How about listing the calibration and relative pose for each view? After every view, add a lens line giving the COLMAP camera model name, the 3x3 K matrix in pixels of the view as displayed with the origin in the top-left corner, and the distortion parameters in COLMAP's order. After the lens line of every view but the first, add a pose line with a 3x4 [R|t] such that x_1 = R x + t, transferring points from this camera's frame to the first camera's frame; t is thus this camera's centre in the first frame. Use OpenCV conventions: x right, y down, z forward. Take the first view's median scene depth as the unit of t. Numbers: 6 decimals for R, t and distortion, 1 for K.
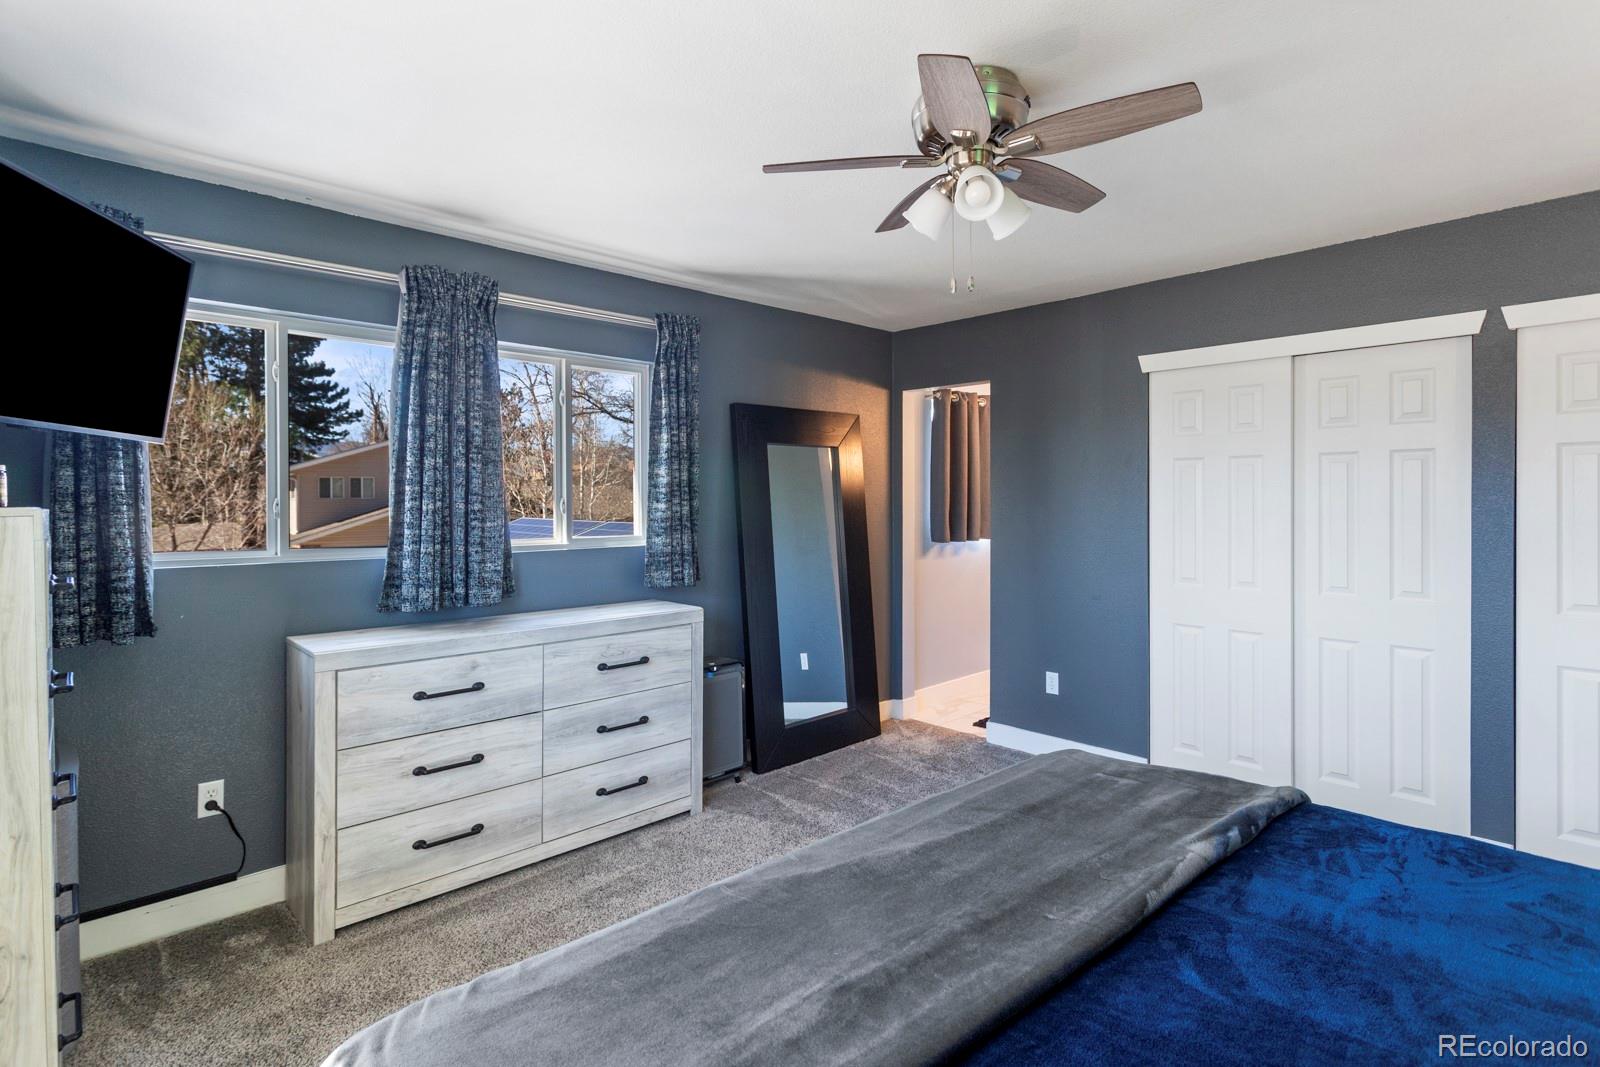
lens RADIAL K [[775.7, 0, 787.7], [0, 775.7, 500.0], [0, 0, 1]] dist [-0.001025, 0.000753]
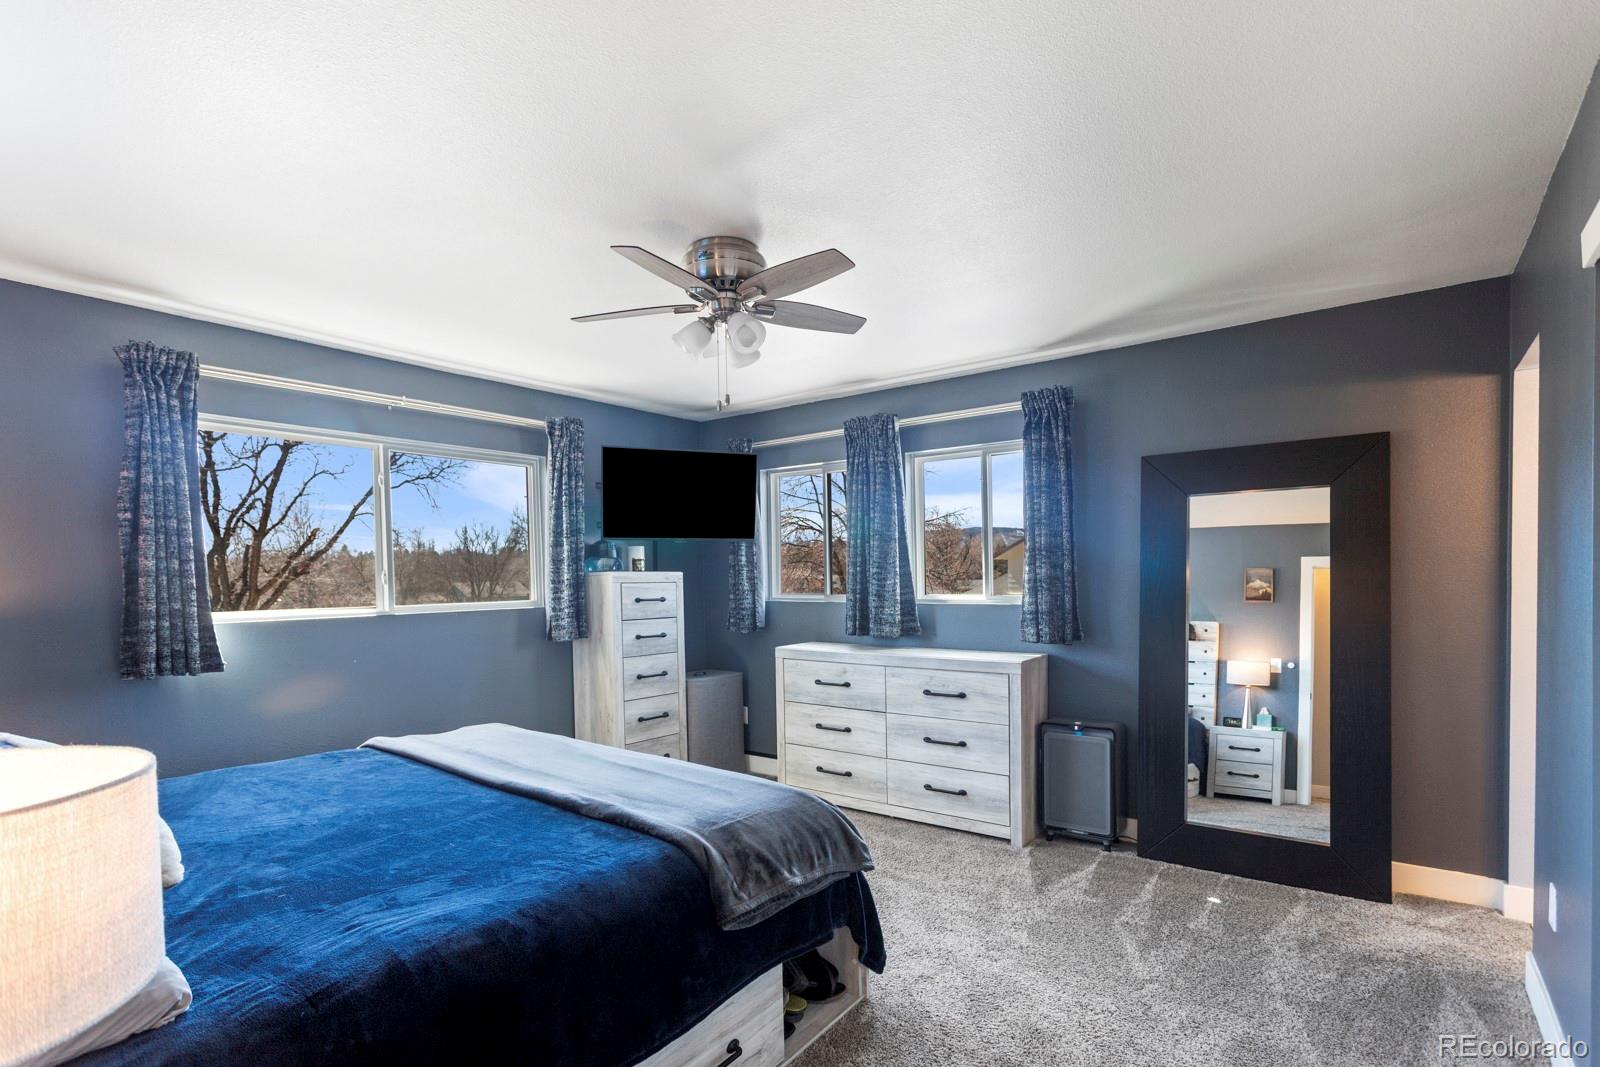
lens RADIAL K [[775.7, 0, 789.2], [0, 775.7, 600.7], [0, 0, 1]] dist [-0.001025, 0.000753]
pose [[0.167088, 0.033694, -0.985366, 1.005407], [0.016732, 0.999175, 0.037004, 0.008400], [0.985800, -0.022670, 0.166386, 0.556577]]
